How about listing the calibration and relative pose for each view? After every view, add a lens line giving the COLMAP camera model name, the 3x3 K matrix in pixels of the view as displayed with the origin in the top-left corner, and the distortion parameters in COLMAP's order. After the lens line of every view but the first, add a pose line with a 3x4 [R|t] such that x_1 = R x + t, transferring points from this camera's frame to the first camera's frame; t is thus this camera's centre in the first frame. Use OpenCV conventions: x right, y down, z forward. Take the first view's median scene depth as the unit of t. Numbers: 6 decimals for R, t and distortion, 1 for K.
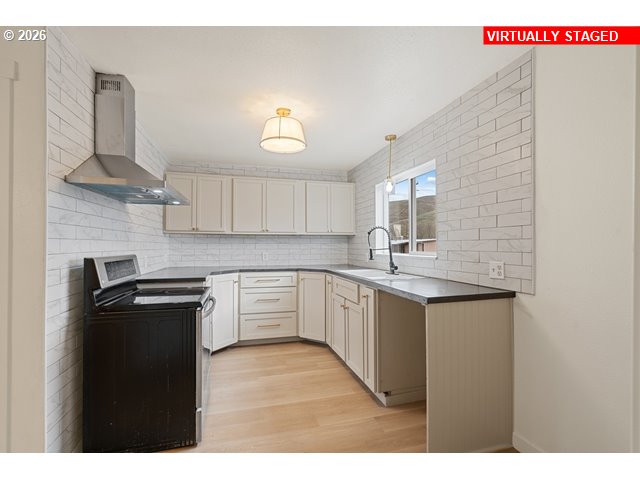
lens RADIAL K [[290.8, 0, 318.7], [0, 290.8, 241.7], [0, 0, 1]] dist [-0.005763, 0.000759]
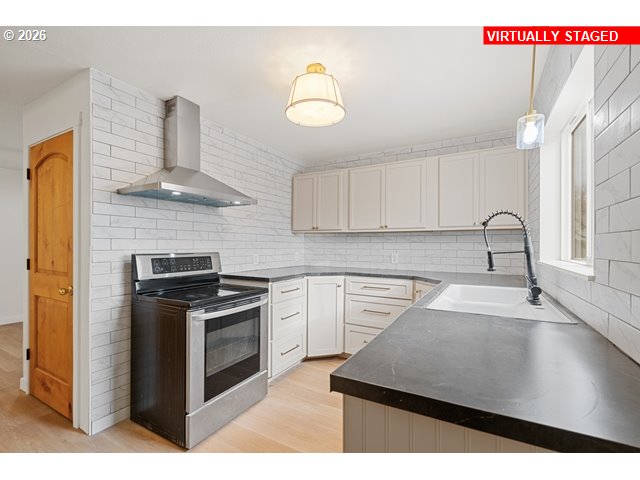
lens RADIAL K [[290.8, 0, 320.6], [0, 290.8, 242.9], [0, 0, 1]] dist [-0.005763, 0.000759]
pose [[0.707843, -0.001729, -0.706368, 0.293266], [0.005012, 0.999984, 0.002575, 0.004573], [0.706352, -0.005363, 0.707840, 0.319928]]
